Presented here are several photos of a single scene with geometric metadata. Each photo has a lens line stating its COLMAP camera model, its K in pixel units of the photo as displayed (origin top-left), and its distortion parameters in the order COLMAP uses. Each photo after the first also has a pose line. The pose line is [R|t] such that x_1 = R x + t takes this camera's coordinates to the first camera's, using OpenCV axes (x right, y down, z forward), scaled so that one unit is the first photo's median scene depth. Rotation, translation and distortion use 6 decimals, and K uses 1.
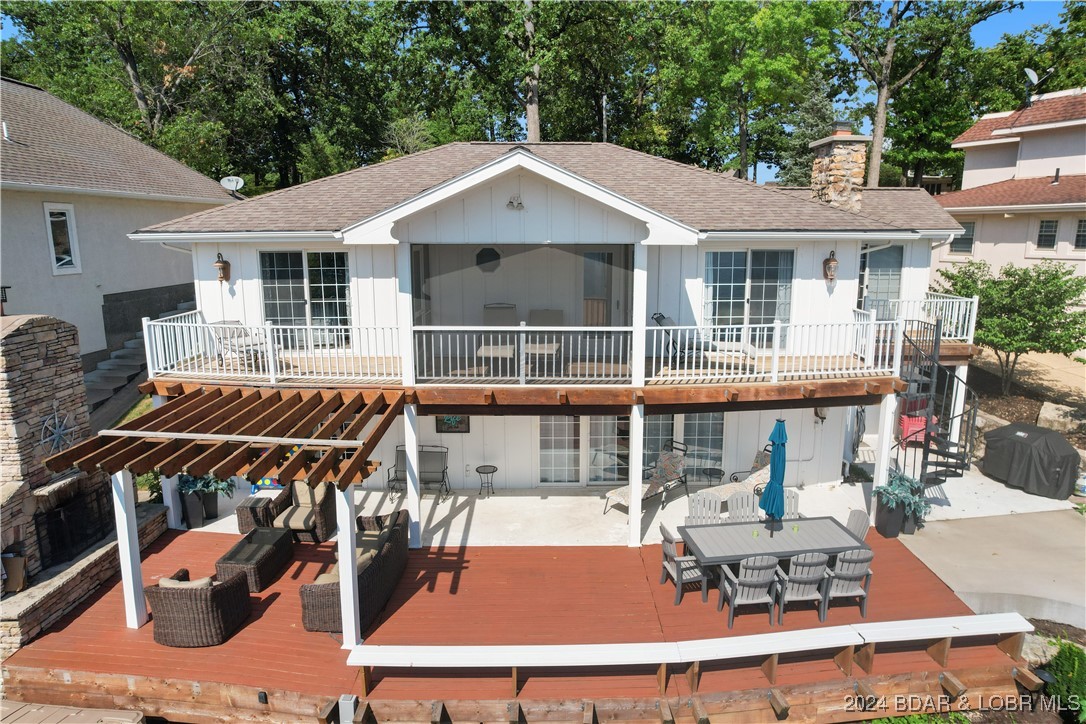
lens RADIAL K [[698.2, 0, 548.2], [0, 698.2, 363.5], [0, 0, 1]] dist [-0.075191, 0.062213]
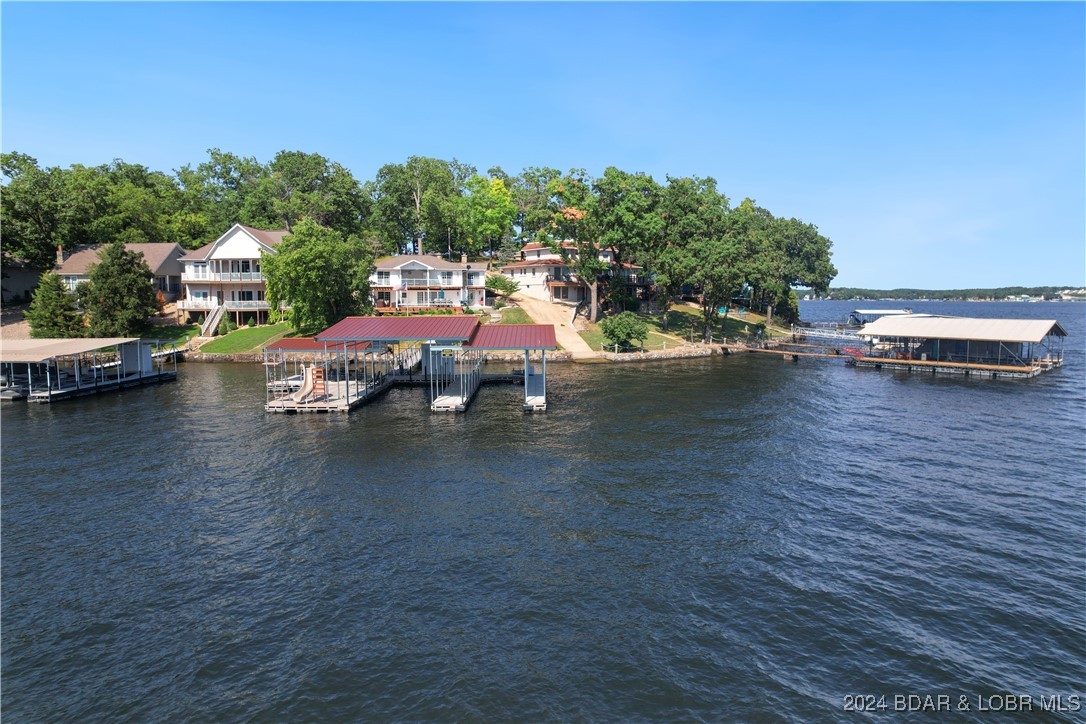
lens RADIAL K [[698.2, 0, 548.2], [0, 698.2, 363.5], [0, 0, 1]] dist [-0.075191, 0.062213]
pose [[0.991557, -0.011410, 0.129168, 0.446705], [0.023855, 0.995171, -0.095215, 1.707701], [-0.127458, 0.097493, 0.987041, -7.029070]]
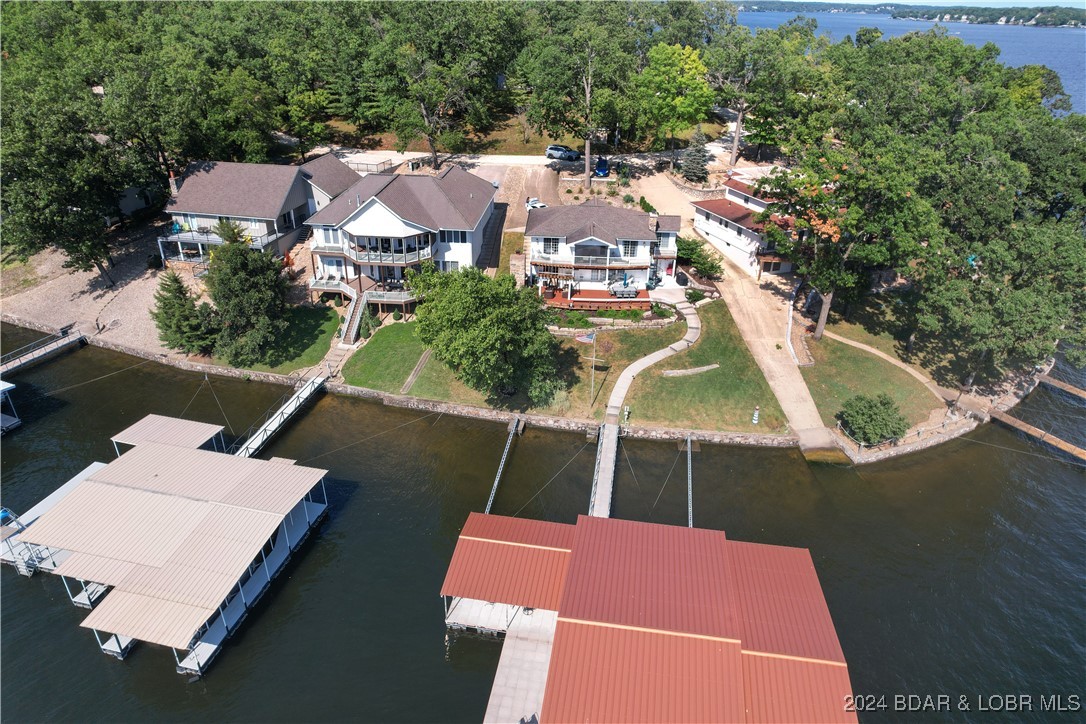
lens RADIAL K [[698.2, 0, 548.2], [0, 698.2, 363.5], [0, 0, 1]] dist [-0.075191, 0.062213]
pose [[0.998871, 0.039532, -0.026359, -0.213701], [-0.029975, 0.954729, 0.295962, -0.977799], [0.036866, -0.294837, 0.954836, -5.357421]]
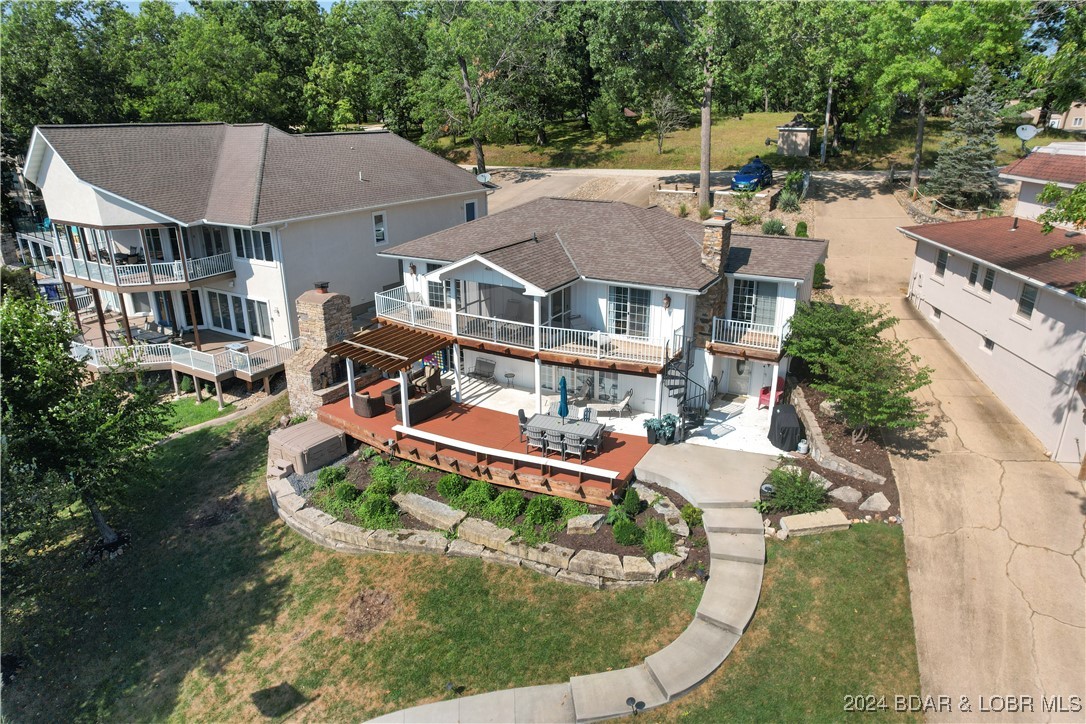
lens RADIAL K [[698.2, 0, 548.2], [0, 698.2, 363.5], [0, 0, 1]] dist [-0.075191, 0.062213]
pose [[0.867716, 0.166010, -0.468518, 1.162226], [-0.090706, 0.979636, 0.179122, -0.317797], [0.488714, -0.112930, 0.865105, -0.893084]]
